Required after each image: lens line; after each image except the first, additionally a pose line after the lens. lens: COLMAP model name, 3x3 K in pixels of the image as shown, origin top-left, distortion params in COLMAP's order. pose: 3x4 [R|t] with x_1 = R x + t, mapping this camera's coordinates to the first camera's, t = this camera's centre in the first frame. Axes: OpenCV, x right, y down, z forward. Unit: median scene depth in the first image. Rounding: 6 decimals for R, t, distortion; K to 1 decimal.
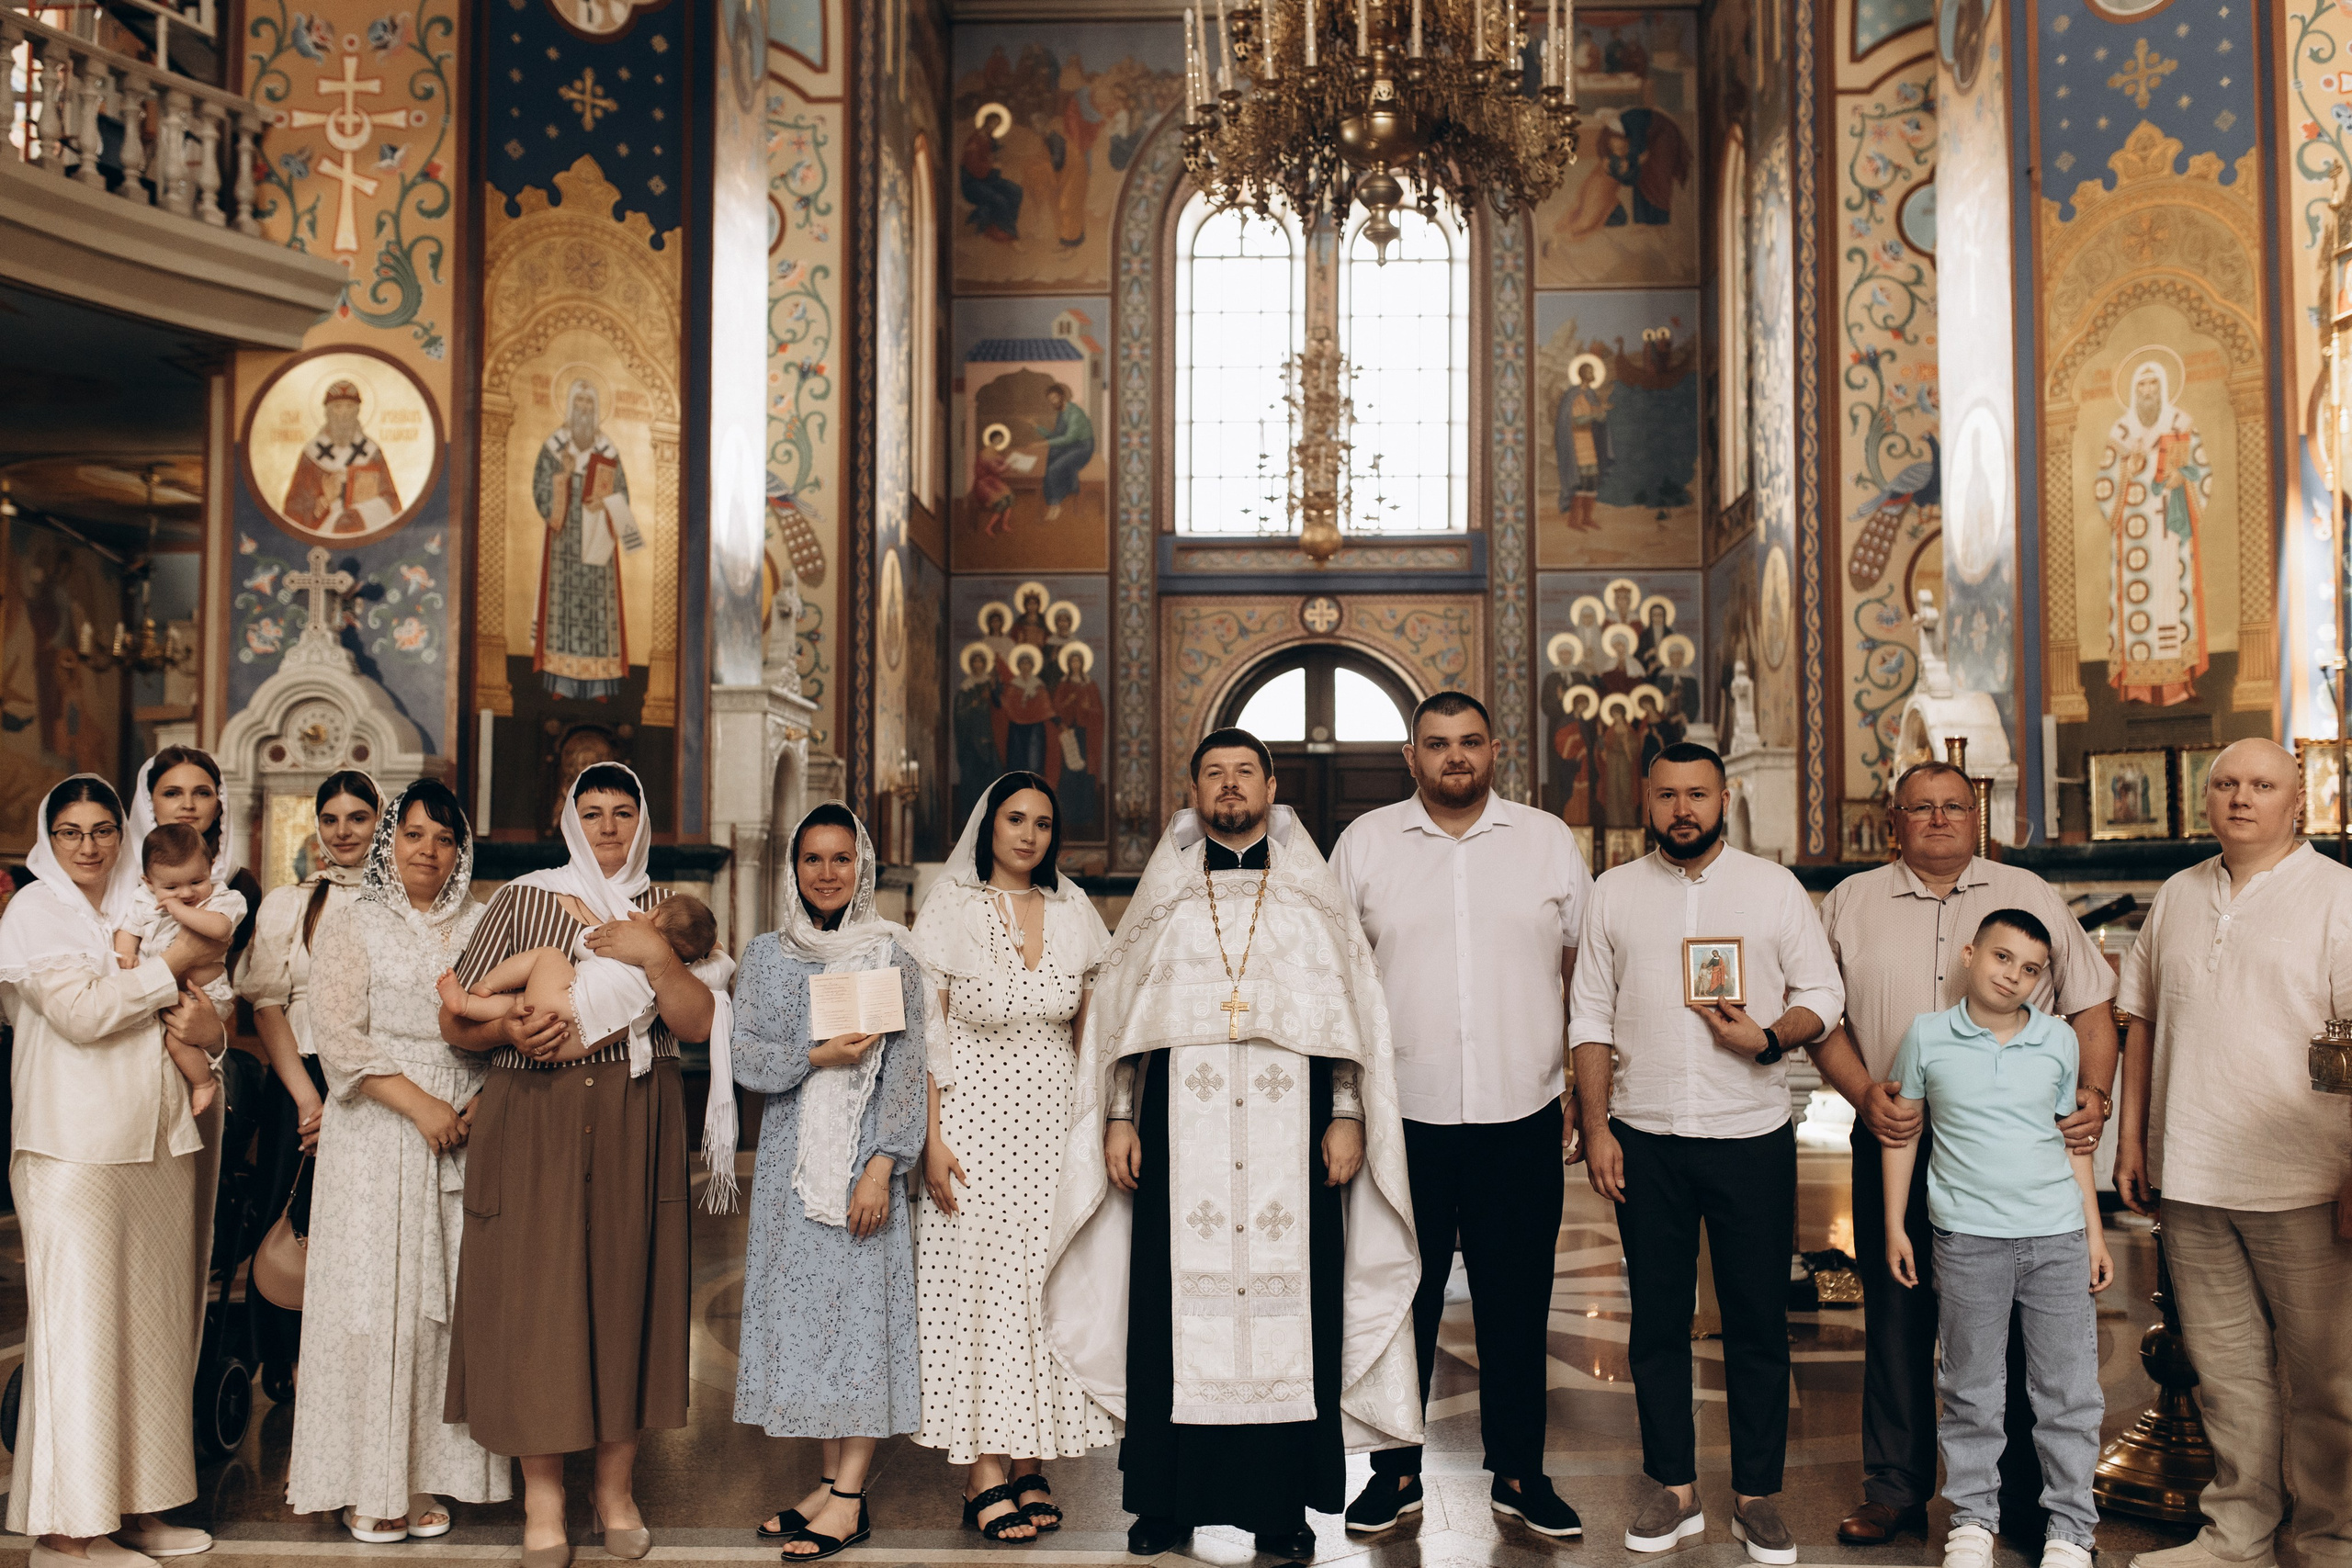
lens RADIAL K [[2198.3, 0, 1179.1], [0, 2198.3, 793.8], [0, 0, 1]] dist [-0.002894, 0.000000]
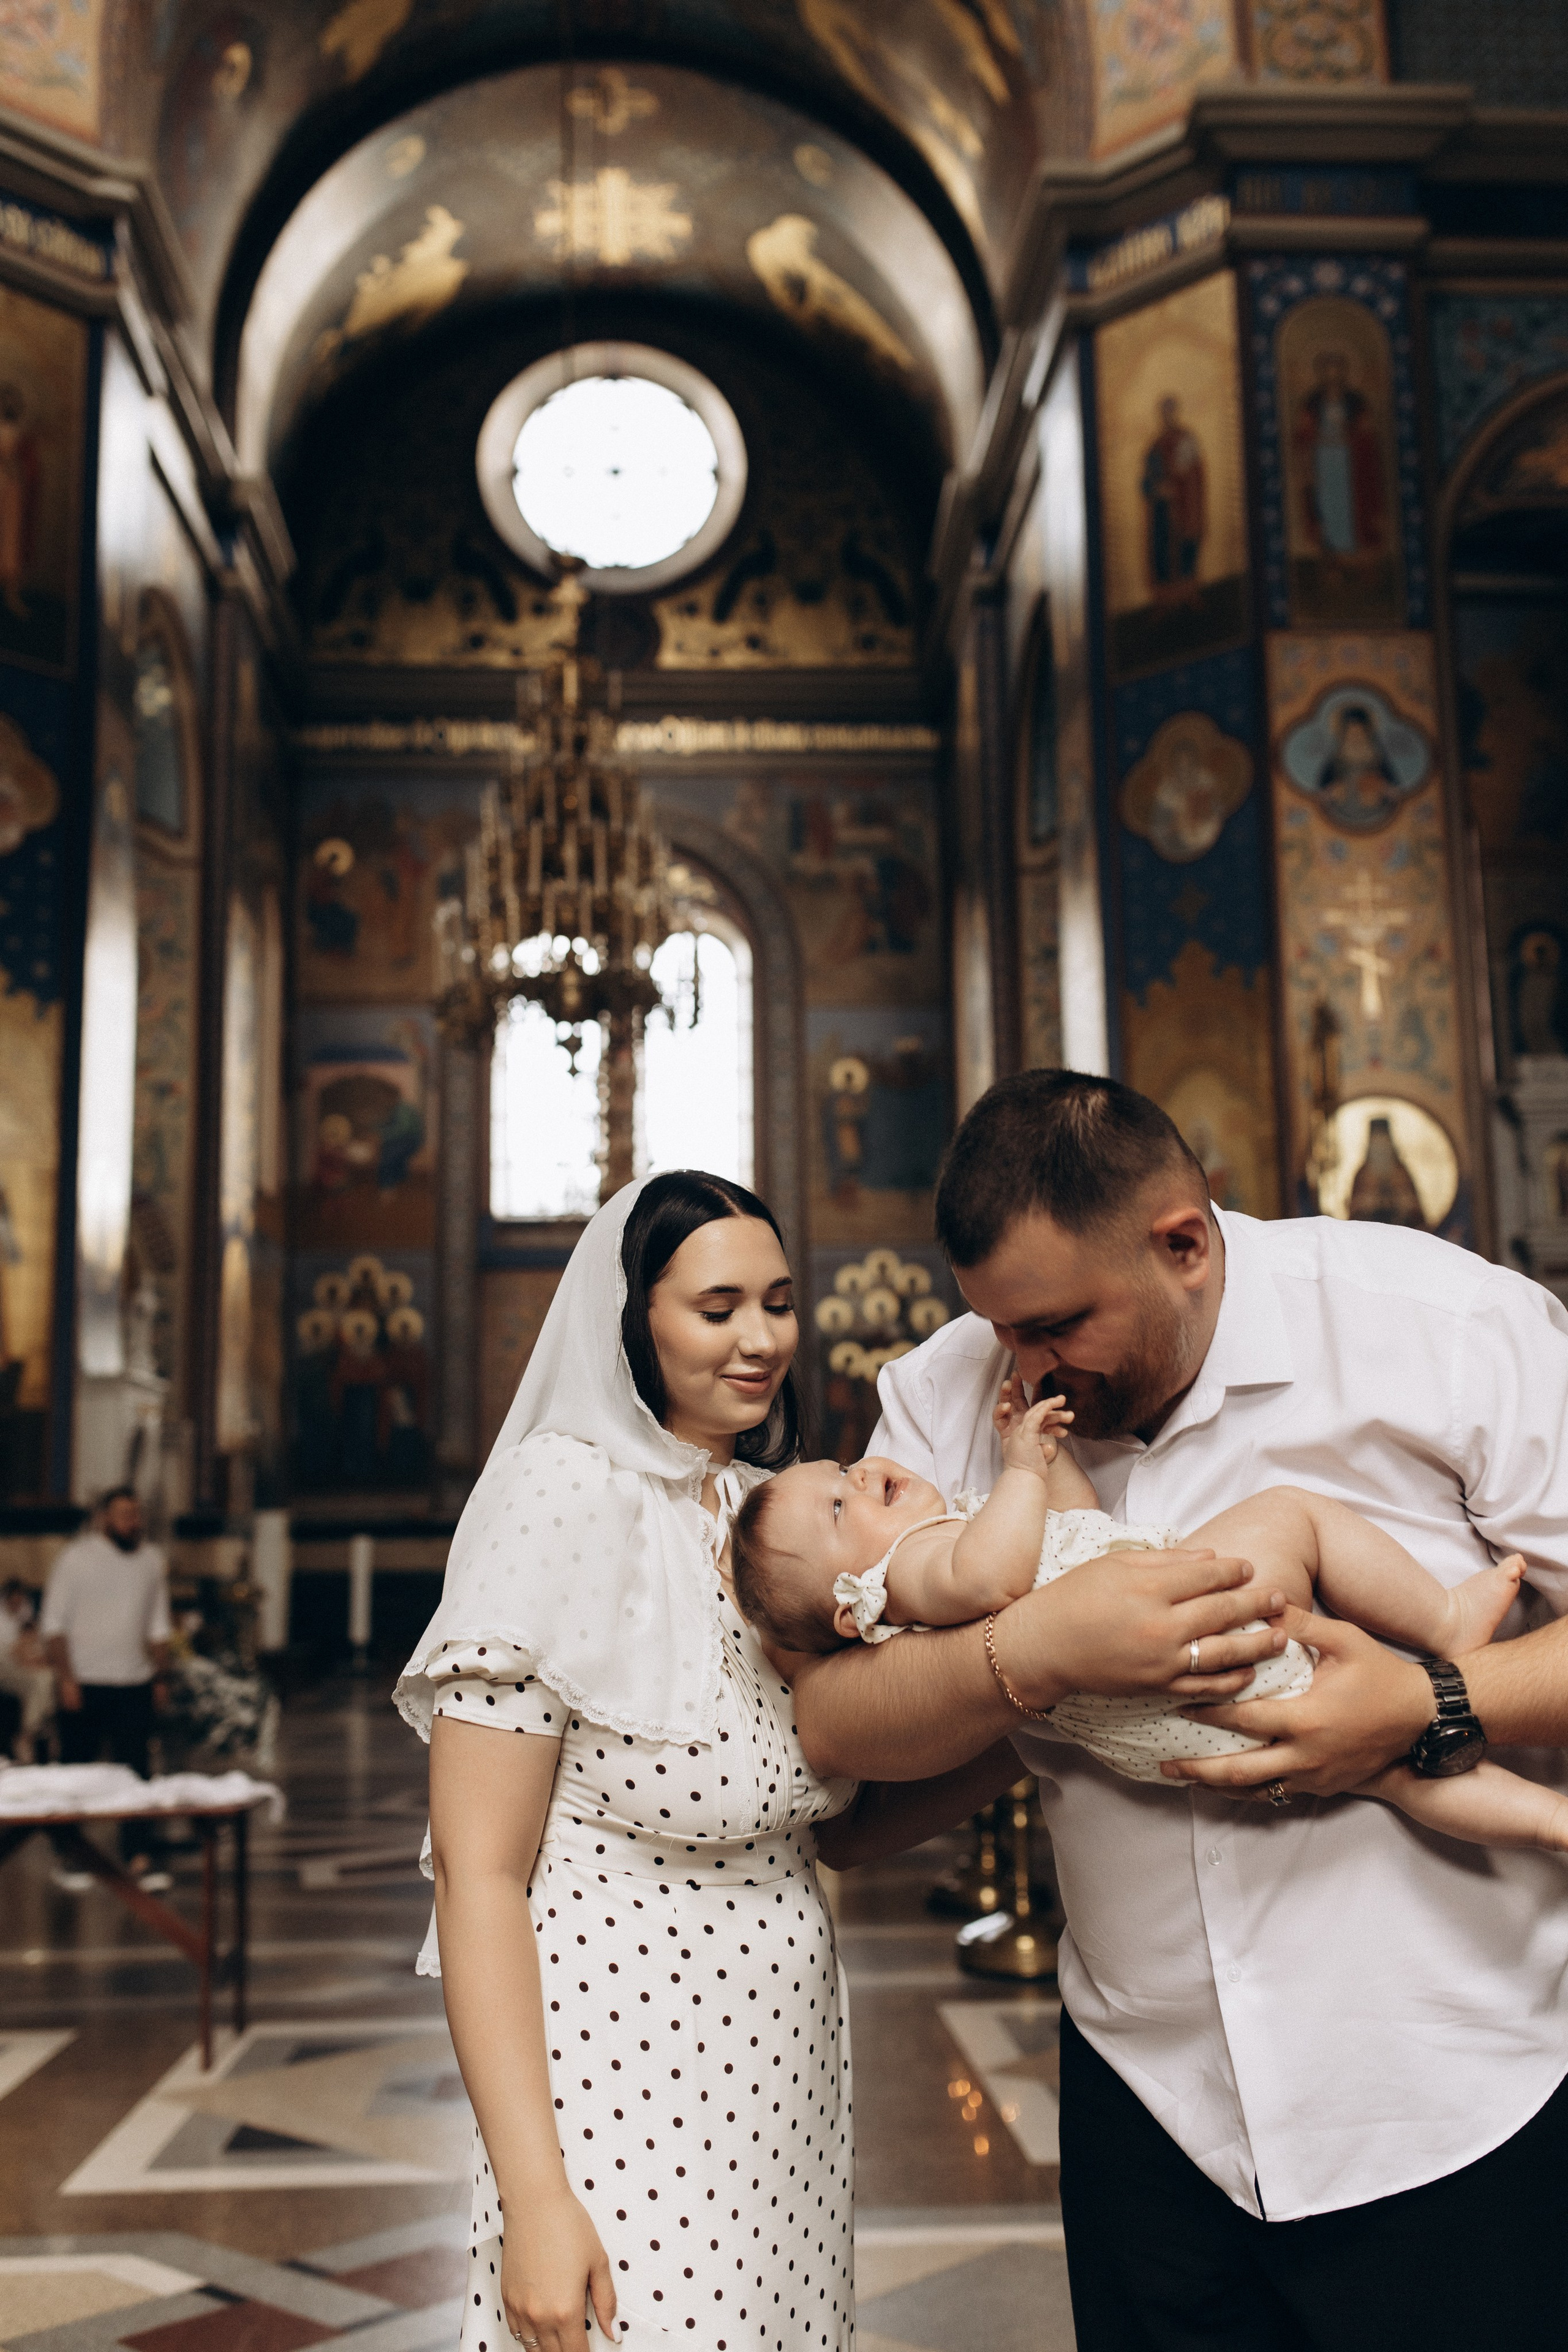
lens RADIAL K [[2198.5, 0, 812.8], [0, 2198.5, 1216.7], [0, 0, 1]] dist [-0.002894, 0.000000]
pose [[0.993151, -0.004005, 0.116768, 0.037463], [0.014764, 0.995703, -0.091425, -0.013553], [-0.115900, 0.092523, 0.988942, -0.192483]]
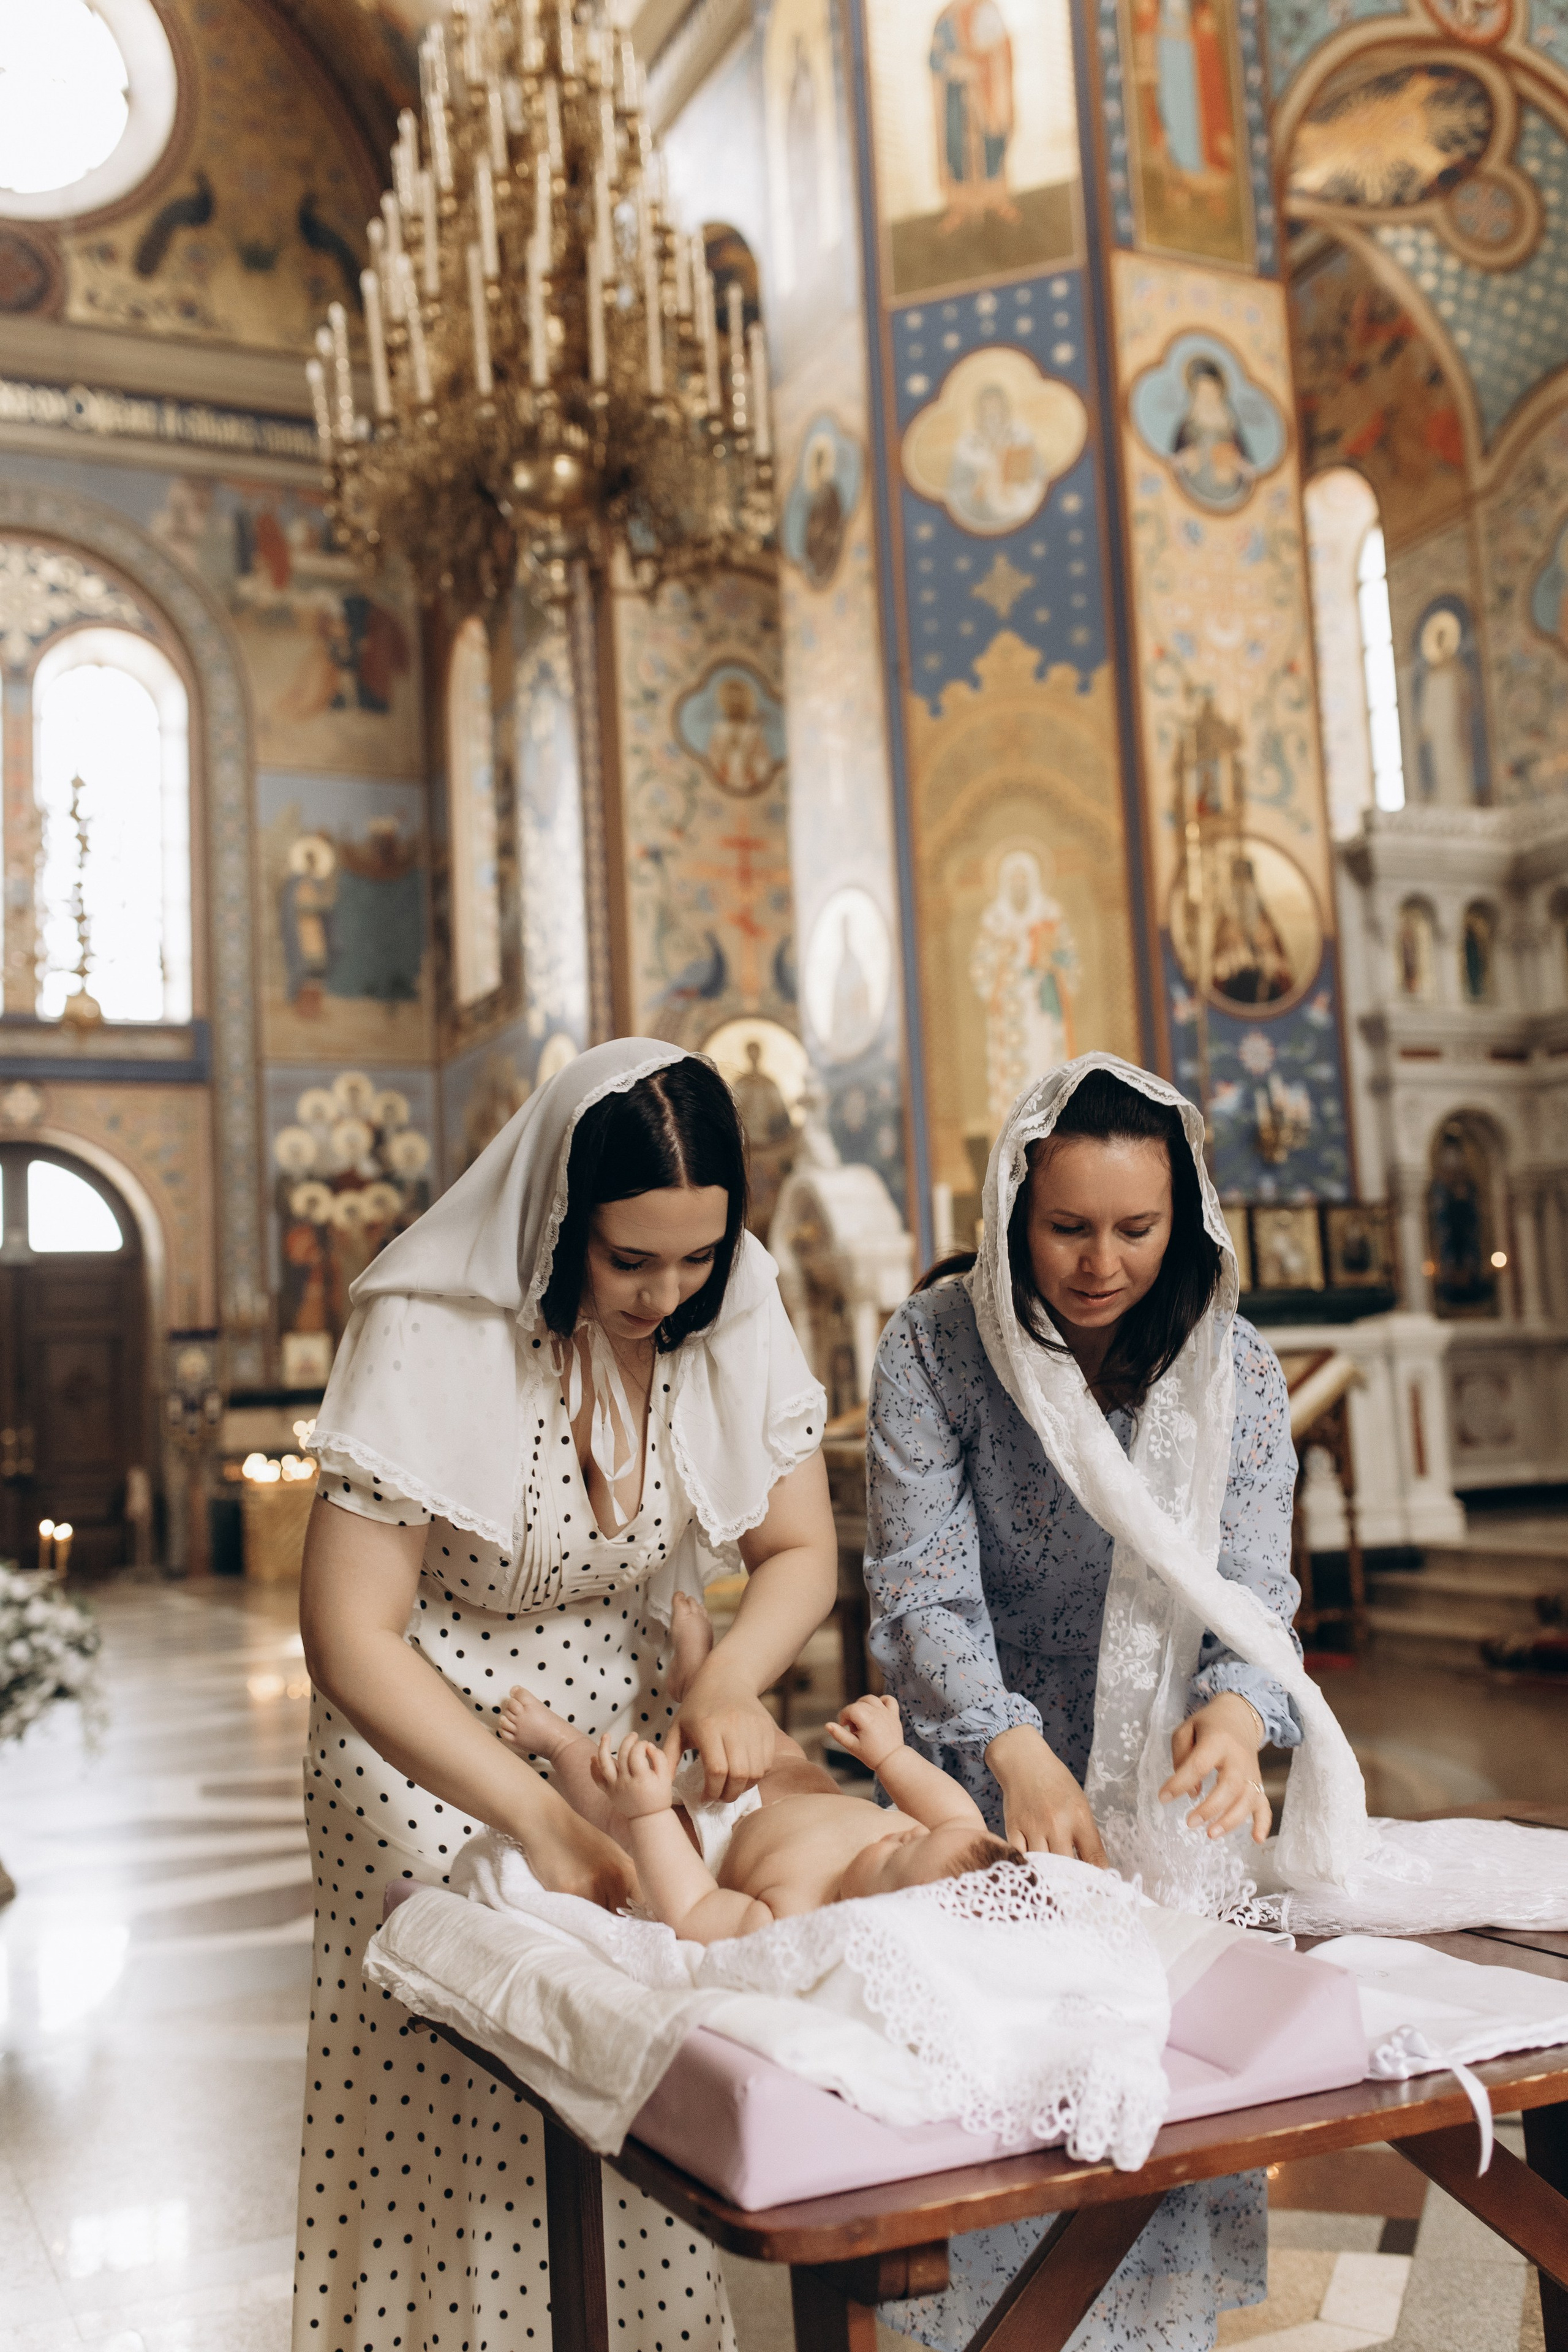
lens RADIAL K [[2198.5, 0, 781.5], [0, 2198.5, 1212.7], [0, 0, 1]] dist [-0.002894, 0.000000]
pose [[0.881606, -0.001230, 0.471984, -0.110968], [0.026265, 0.998575, -0.046457, 0.015565], [-0.471254, 0.053353, 0.880382, 0.088686]]
